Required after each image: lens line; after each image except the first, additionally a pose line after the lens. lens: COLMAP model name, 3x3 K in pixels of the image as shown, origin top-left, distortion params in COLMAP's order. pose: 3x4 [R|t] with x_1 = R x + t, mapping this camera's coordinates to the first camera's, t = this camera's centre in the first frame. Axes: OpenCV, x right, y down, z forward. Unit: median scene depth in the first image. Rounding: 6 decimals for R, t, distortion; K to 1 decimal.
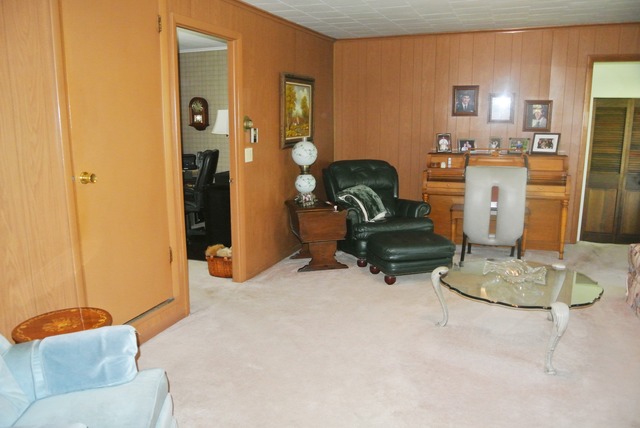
lens RADIAL K [[506.8, 0, 319.6], [0, 506.8, 215.0], [0, 0, 1]] dist [-0.065031, 0.029806]
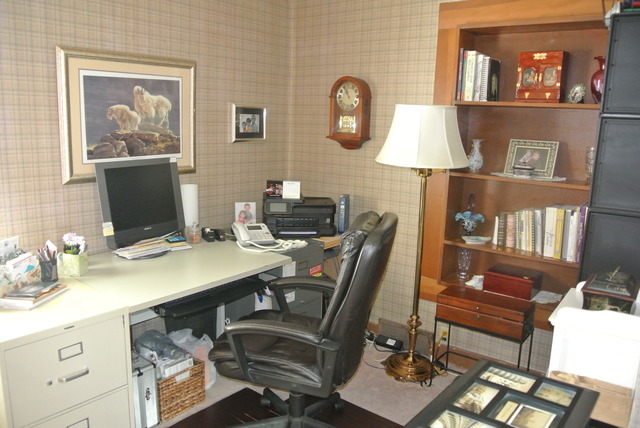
lens RADIAL K [[506.8, 0, 319.1], [0, 506.8, 213.1], [0, 0, 1]] dist [-0.065031, 0.029806]
pose [[0.957879, 0.078224, -0.276312, -0.134345], [-0.081671, 0.996659, -0.000973, -0.109323], [0.275313, 0.023499, 0.961067, 0.560191]]
